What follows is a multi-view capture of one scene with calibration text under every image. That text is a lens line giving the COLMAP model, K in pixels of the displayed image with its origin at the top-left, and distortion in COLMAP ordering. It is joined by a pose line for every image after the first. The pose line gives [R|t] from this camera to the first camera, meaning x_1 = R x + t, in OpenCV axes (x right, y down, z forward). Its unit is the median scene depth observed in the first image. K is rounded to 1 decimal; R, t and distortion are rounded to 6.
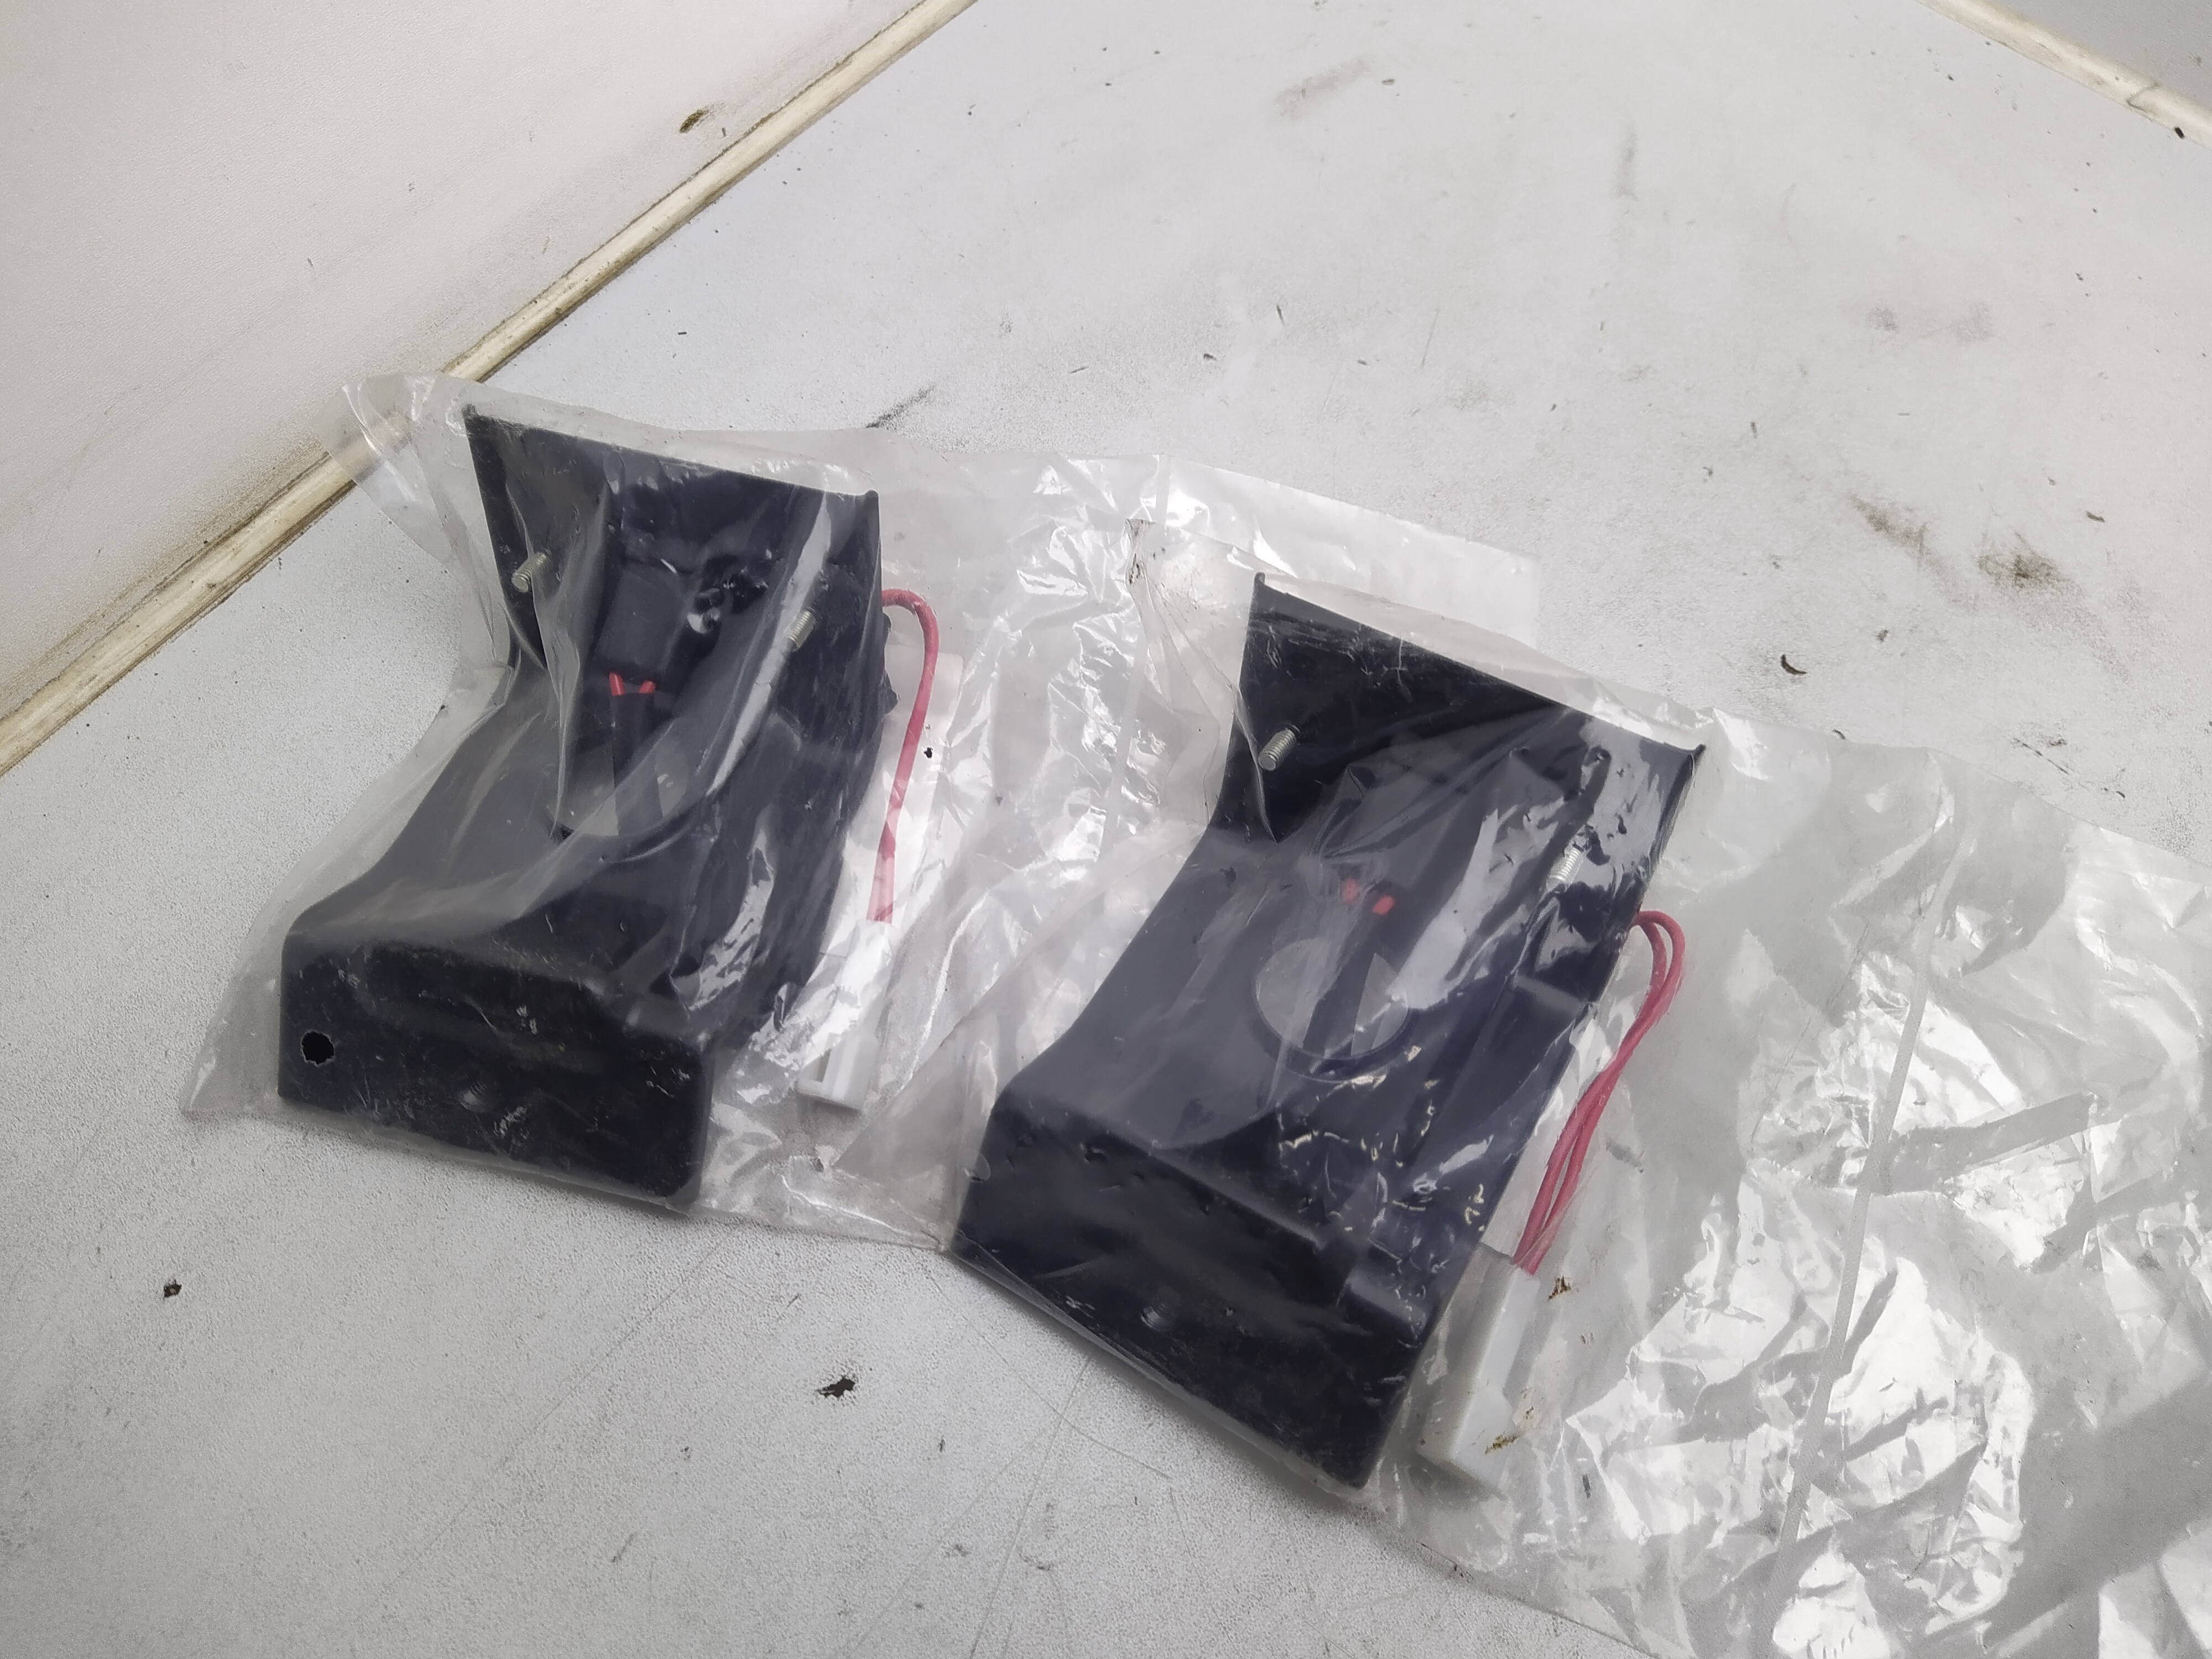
lens RADIAL K [[1865.7, 0, 1150.1], [0, 1865.7, 755.3], [0, 0, 1]] dist [0.103194, -0.192071]
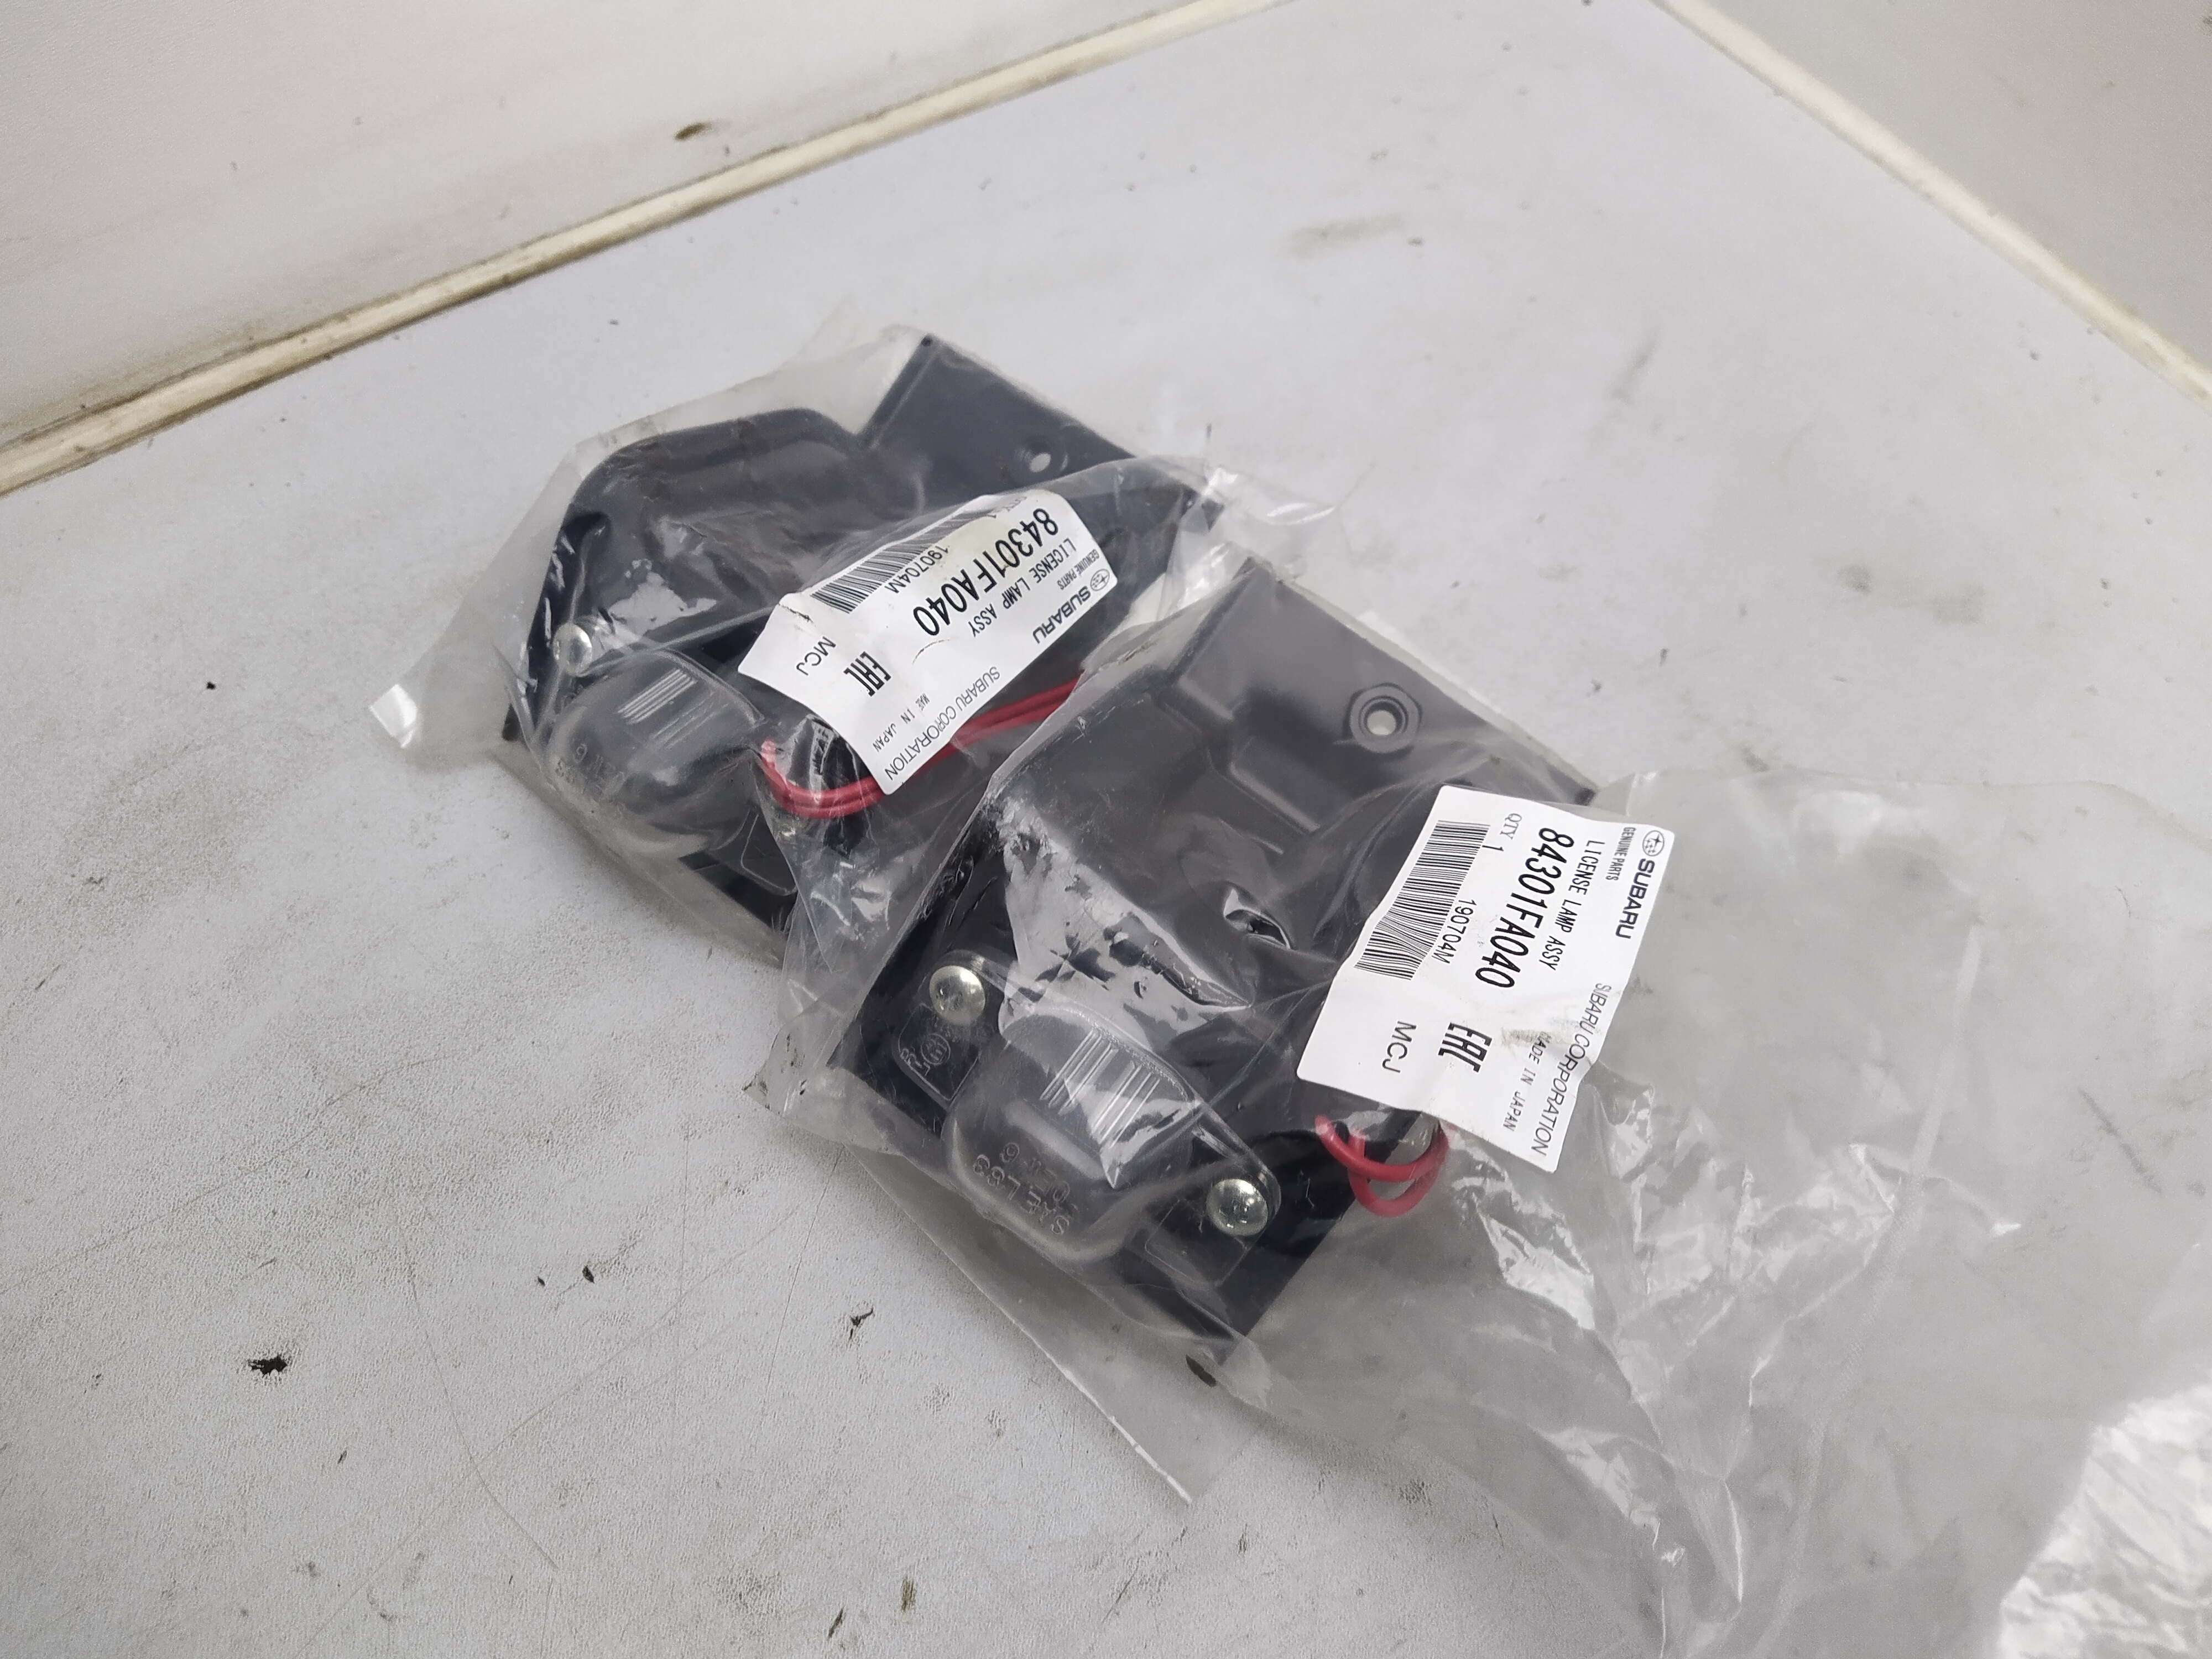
lens RADIAL K [[1865.7, 0, 1150.1], [0, 1865.7, 755.3], [0, 0, 1]] dist [0.103194, -0.192071]
pose [[0.959500, 0.232989, -0.158352, 0.268384], [-0.247953, 0.965281, -0.082166, 0.011526], [0.133710, 0.118102, 0.983958, 0.085724]]
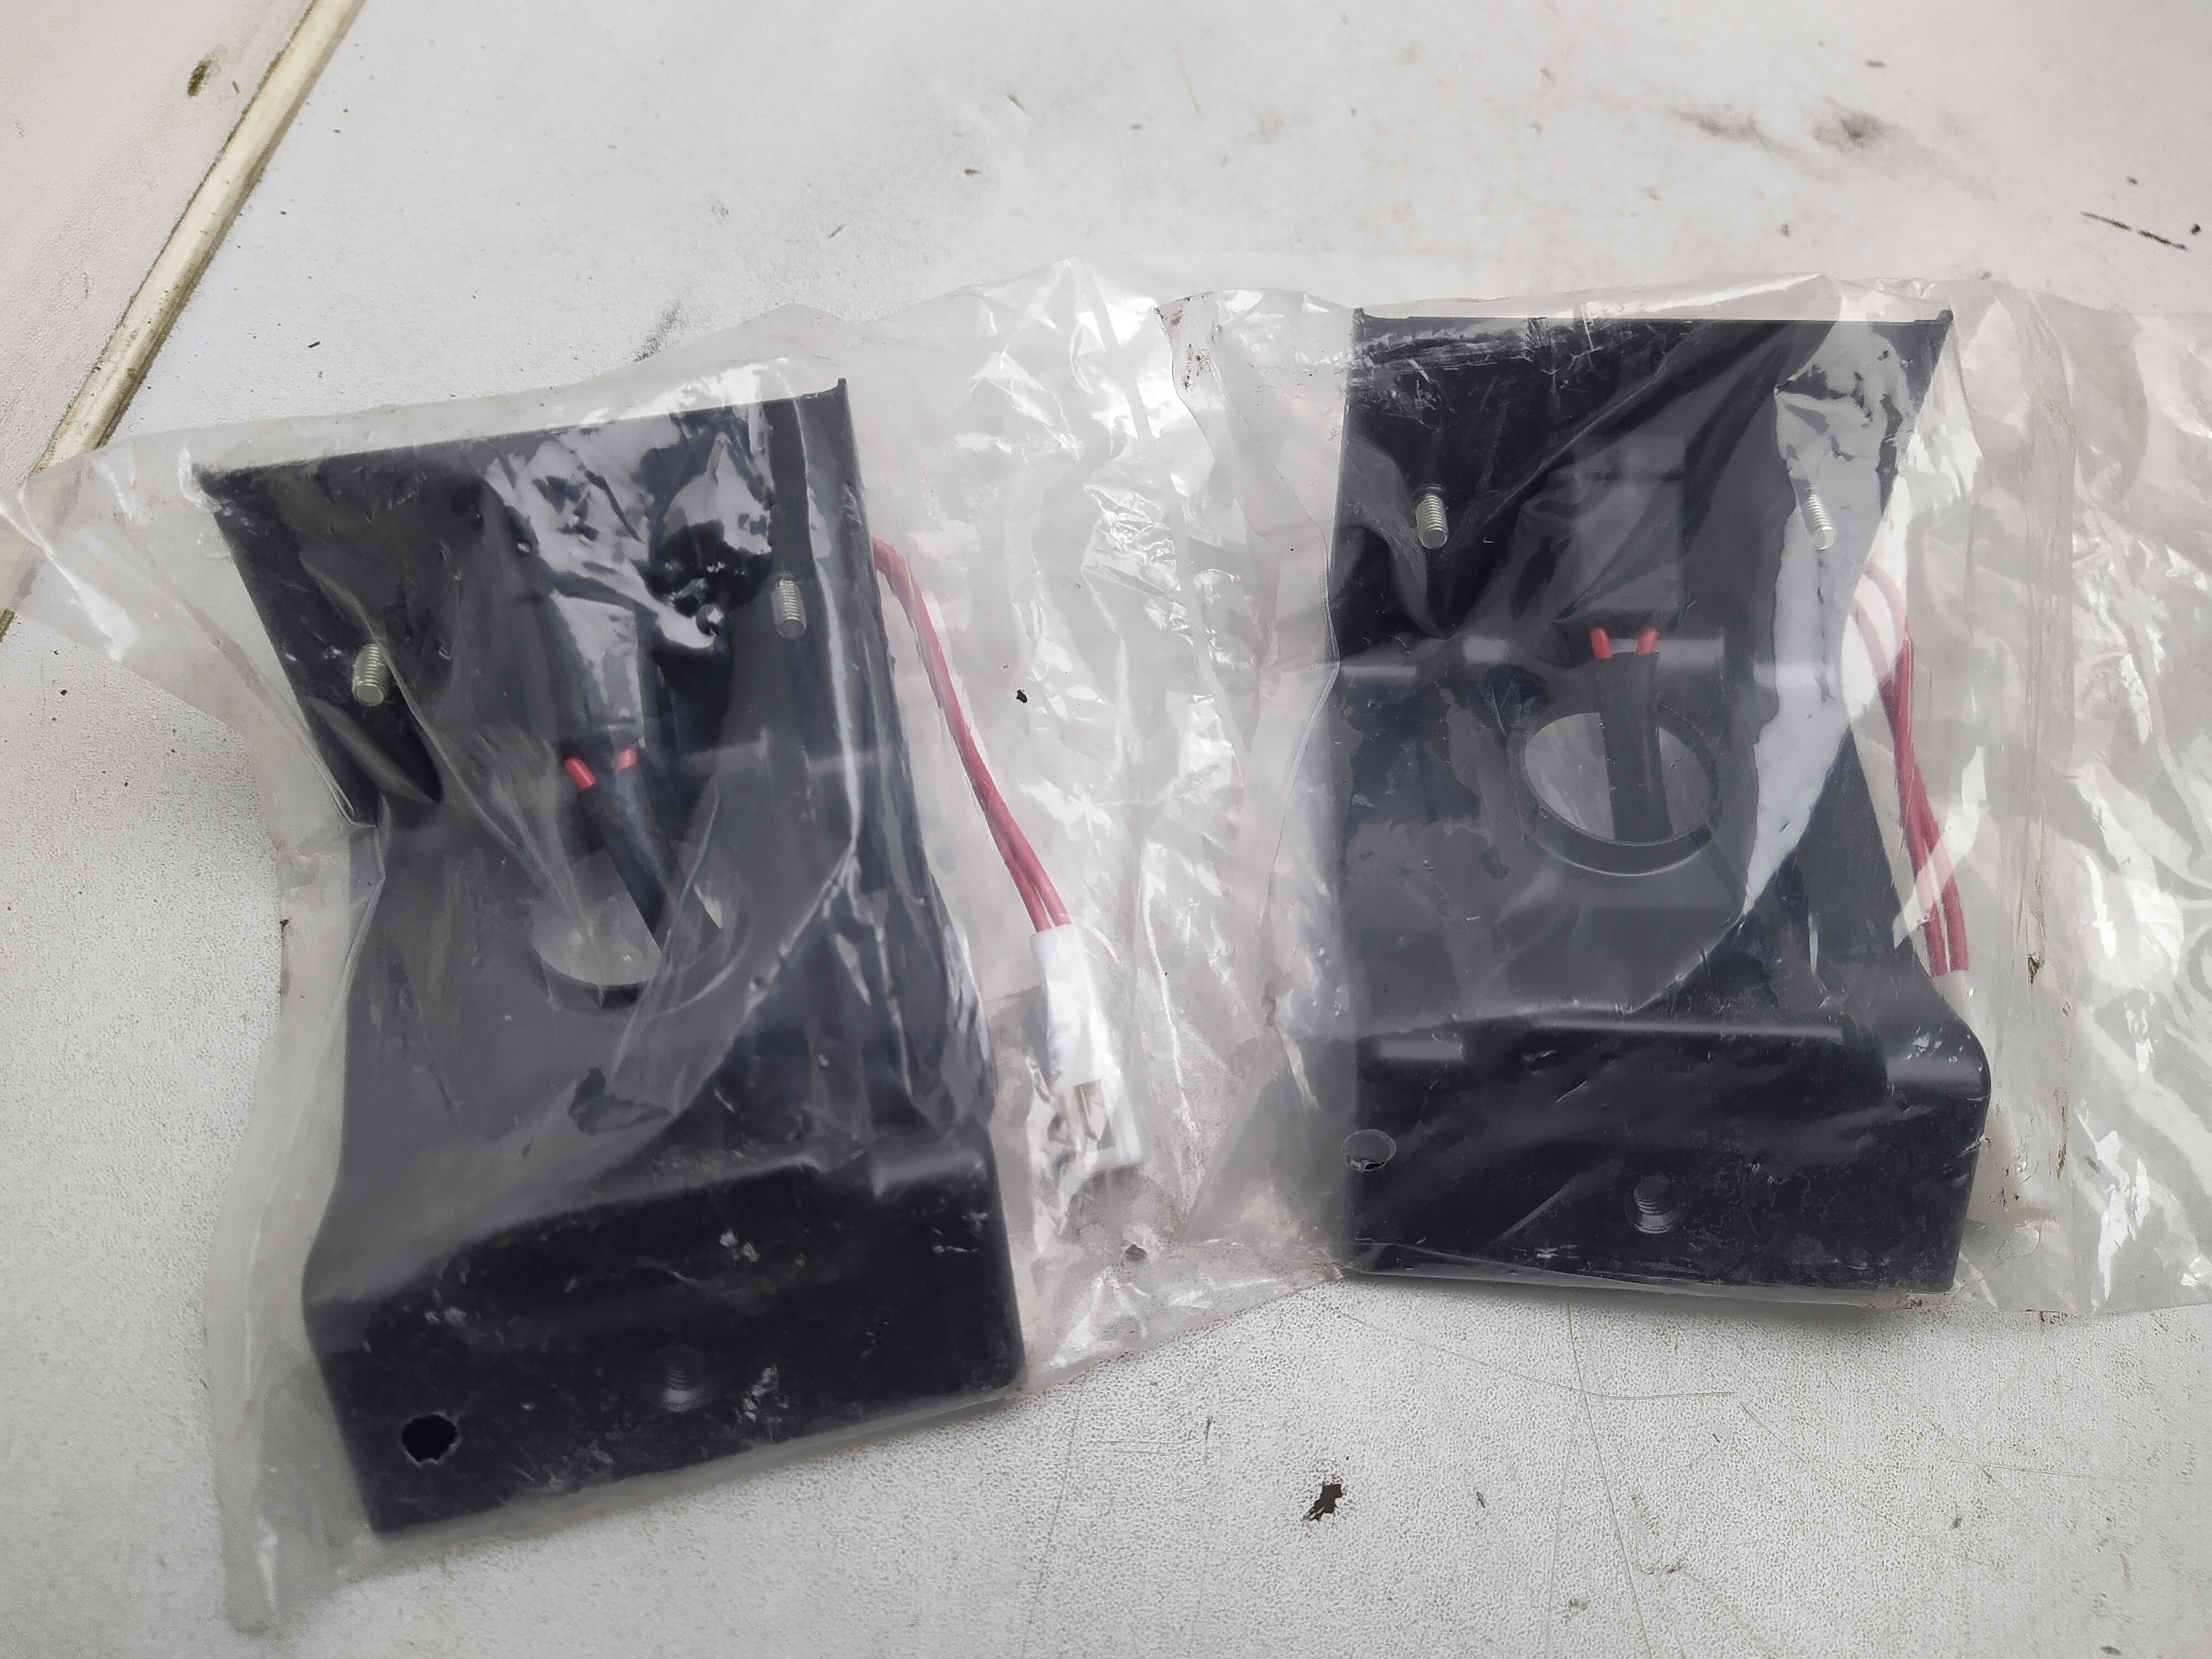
lens RADIAL K [[1824.6, 0, 1131.8], [0, 1824.6, 762.8], [0, 0, 1]] dist [0.099078, -0.214977]
pose [[0.875439, -0.381886, 0.296261, -0.274763], [0.374328, 0.923462, 0.084235, -0.019634], [-0.305754, 0.037156, 0.951385, 0.260300]]
